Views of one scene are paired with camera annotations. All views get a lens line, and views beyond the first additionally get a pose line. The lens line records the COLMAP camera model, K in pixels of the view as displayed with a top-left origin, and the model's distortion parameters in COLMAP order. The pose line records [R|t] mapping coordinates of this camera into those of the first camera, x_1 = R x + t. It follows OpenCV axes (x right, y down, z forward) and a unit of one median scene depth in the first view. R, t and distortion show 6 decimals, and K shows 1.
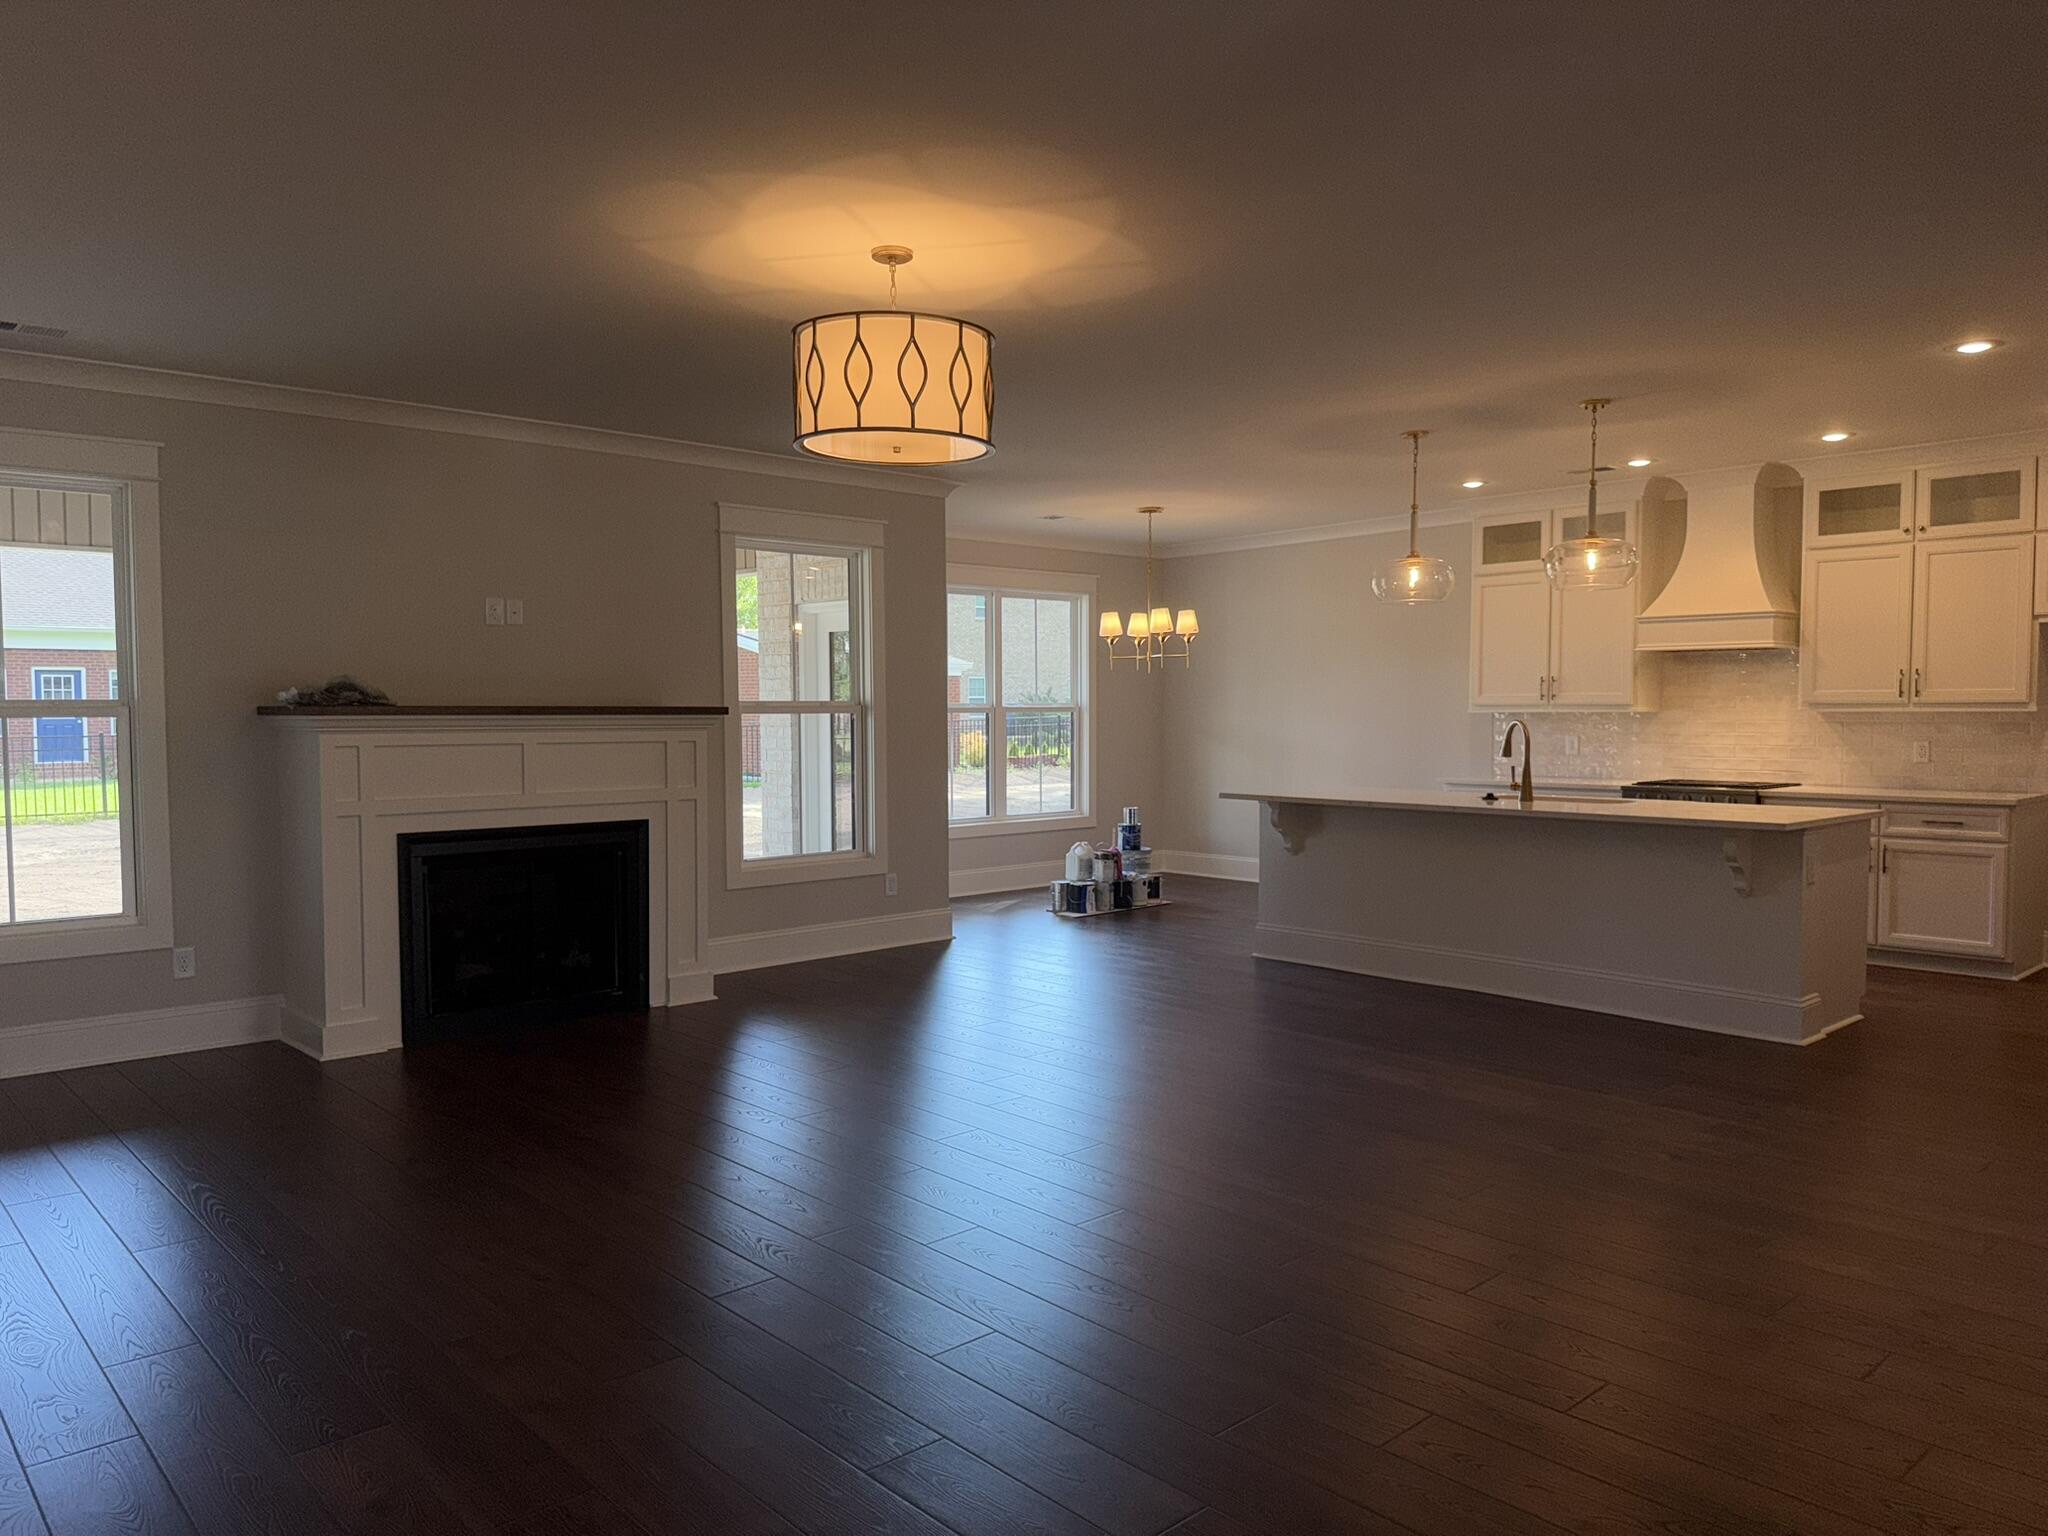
lens RADIAL K [[1427.8, 0, 1026.3], [0, 1427.8, 785.3], [0, 0, 1]] dist [0.091148, -0.117385]
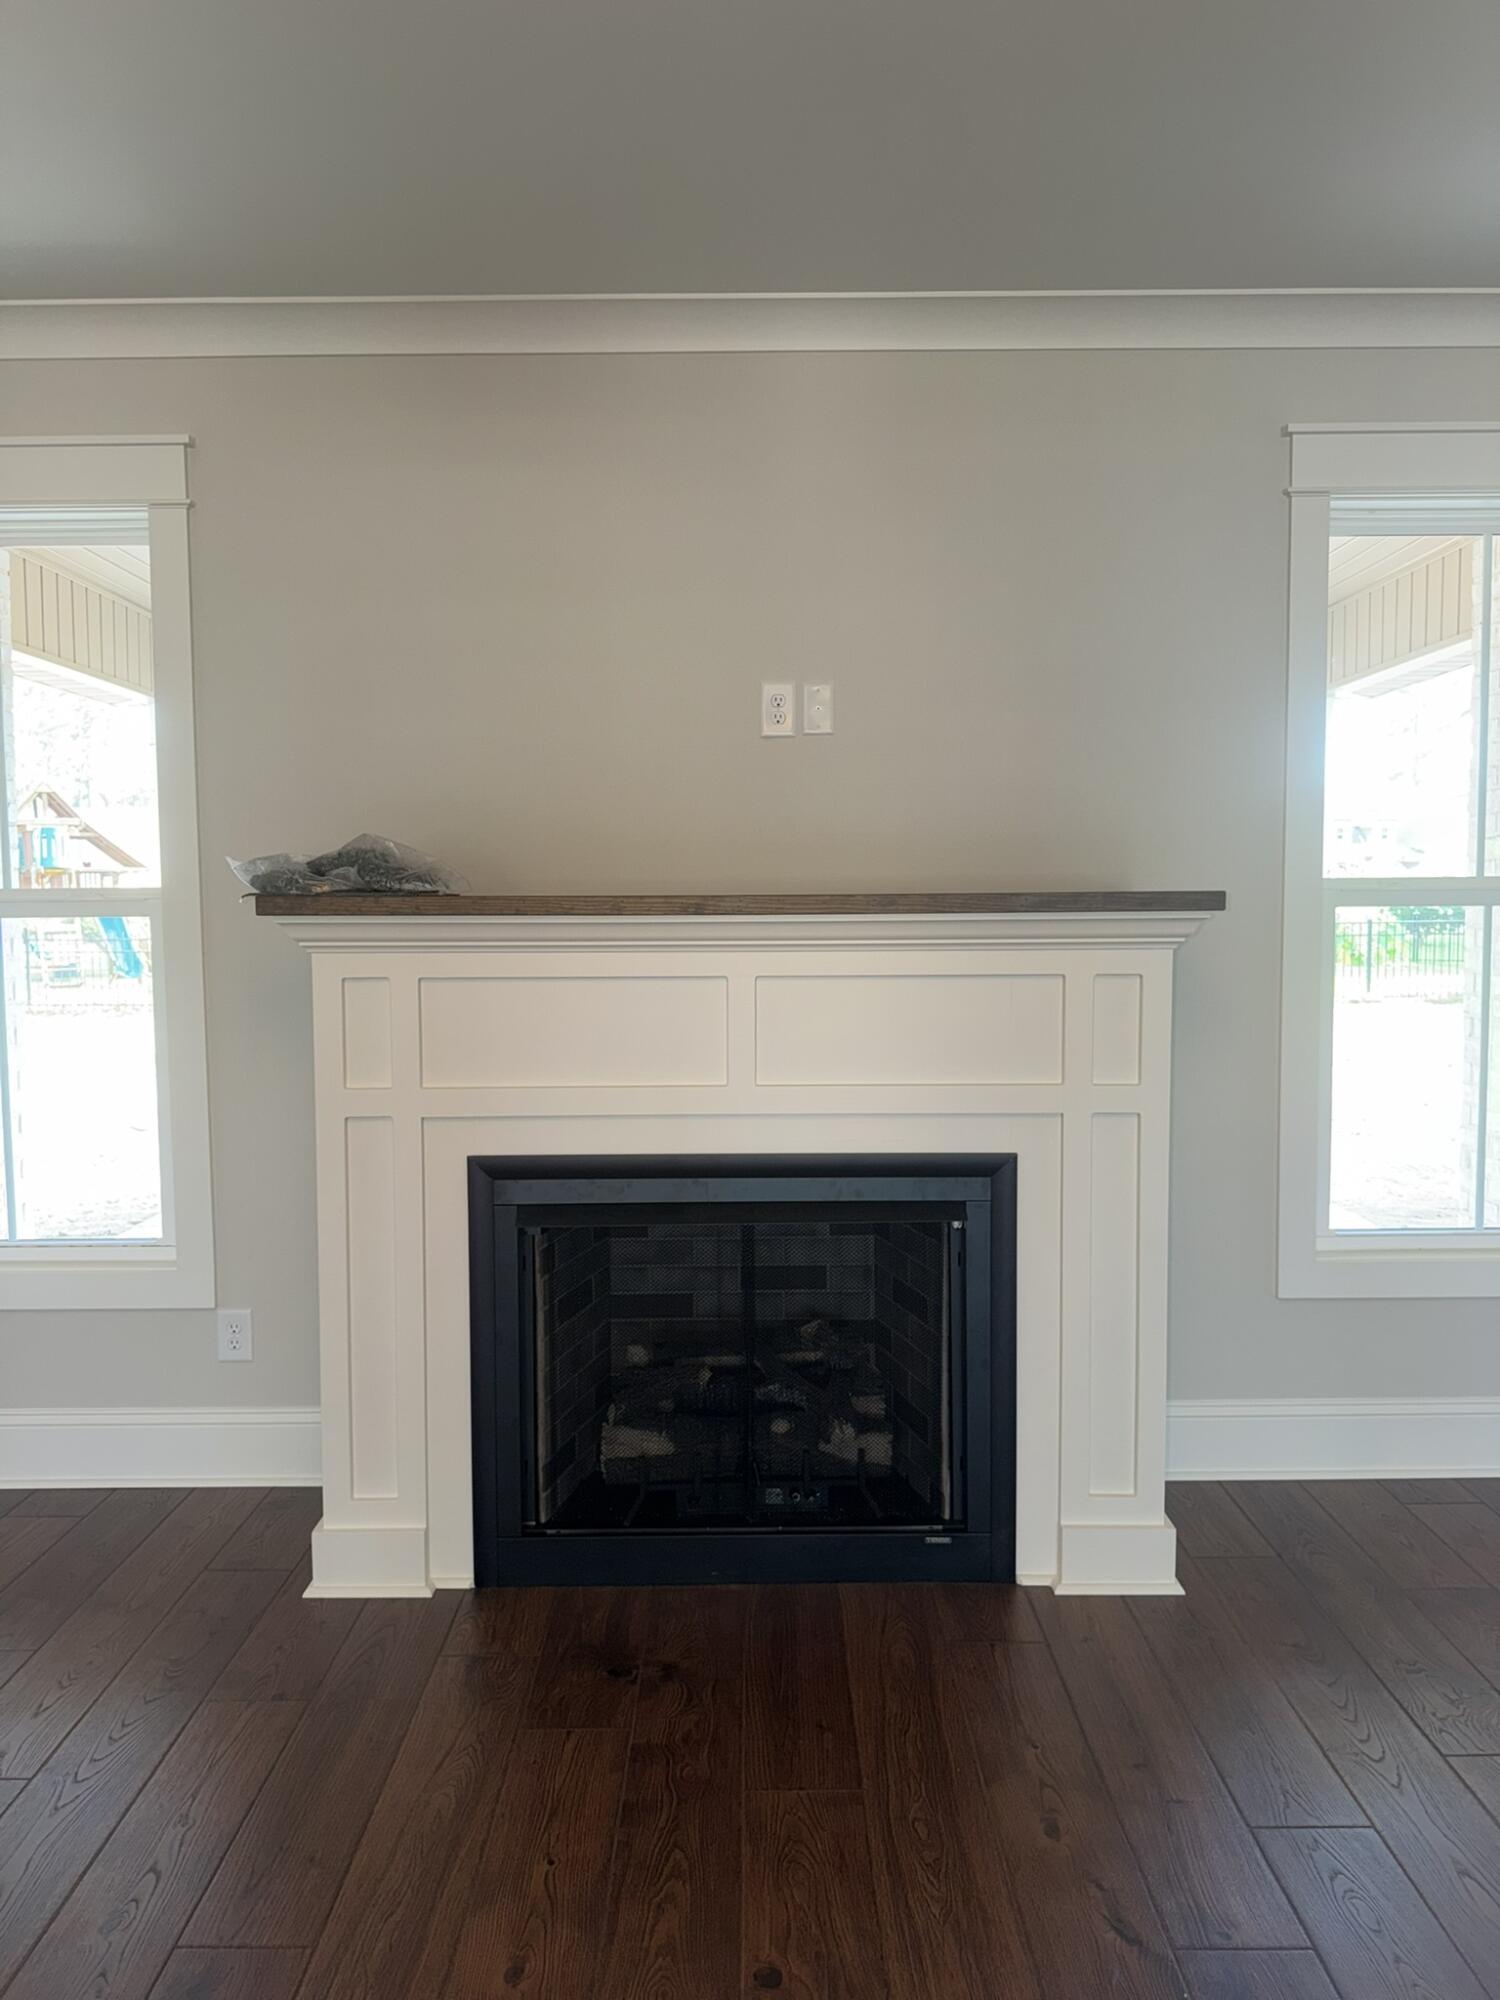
lens RADIAL K [[1394.4, 0, 744.2], [0, 1394.4, 1003.6], [0, 0, 1]] dist [0.091148, -0.117385]
pose [[0.736529, 0.044046, -0.674970, -0.036054], [-0.031336, 0.999028, 0.030999, -0.027738], [0.675680, -0.001681, 0.737194, 0.549464]]
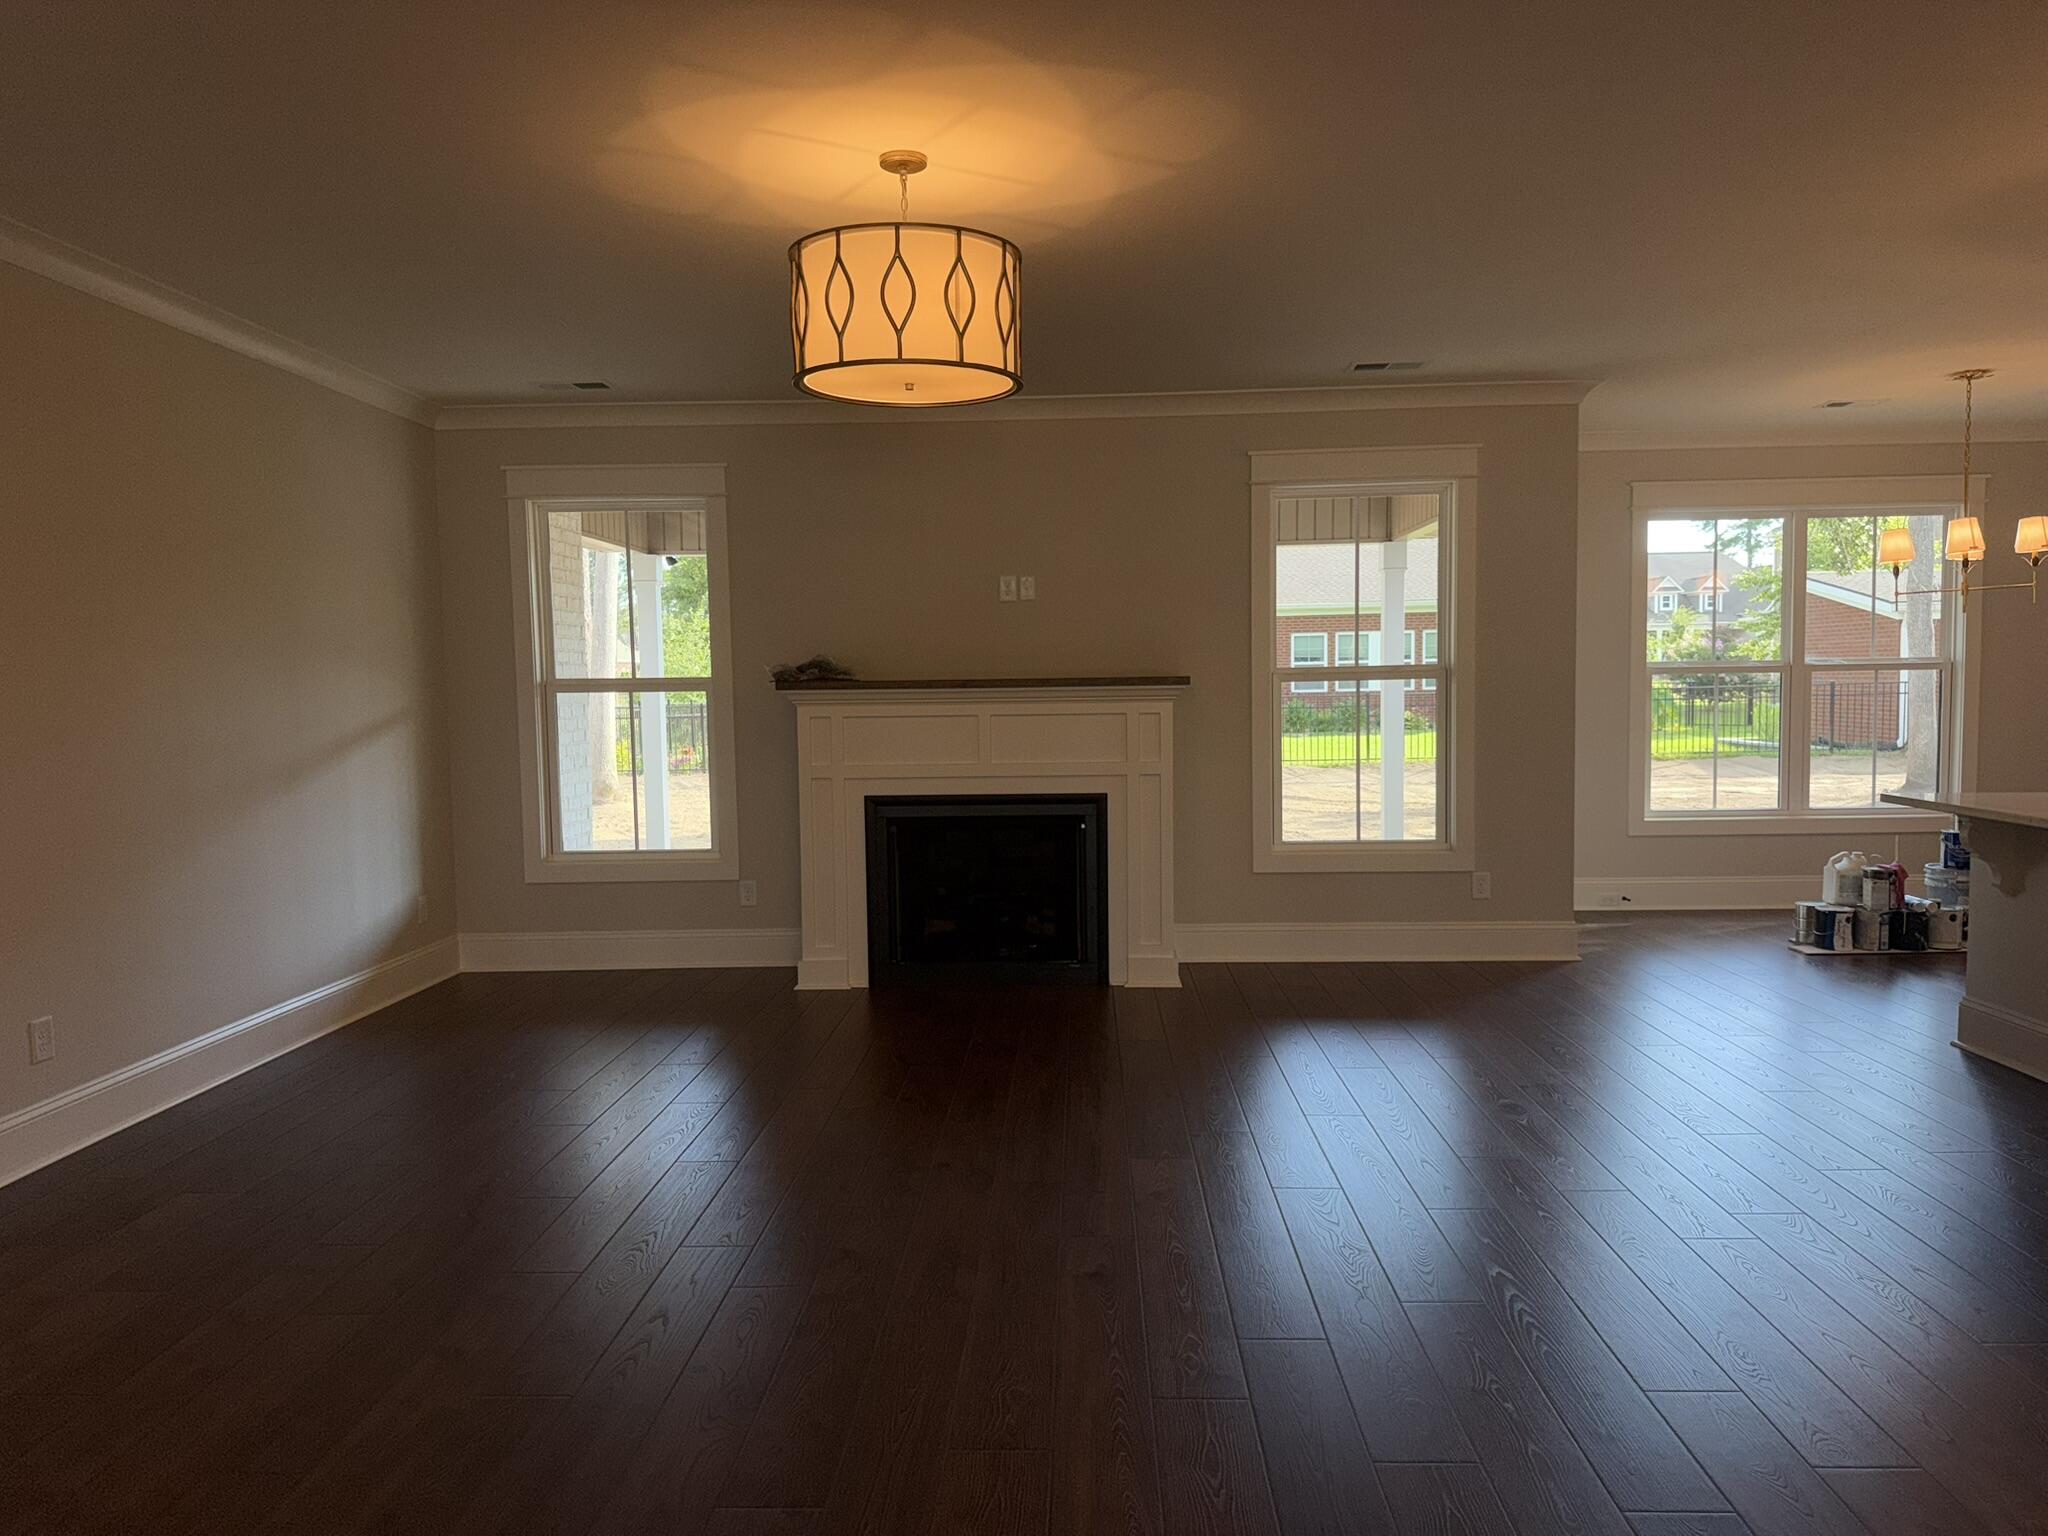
lens RADIAL K [[1427.8, 0, 1026.3], [0, 1427.8, 785.3], [0, 0, 1]] dist [0.091148, -0.117385]
pose [[0.711793, 0.042909, -0.701077, 0.325596], [-0.024027, 0.999036, 0.036751, -0.013817], [0.701978, -0.009314, 0.712138, 0.235904]]
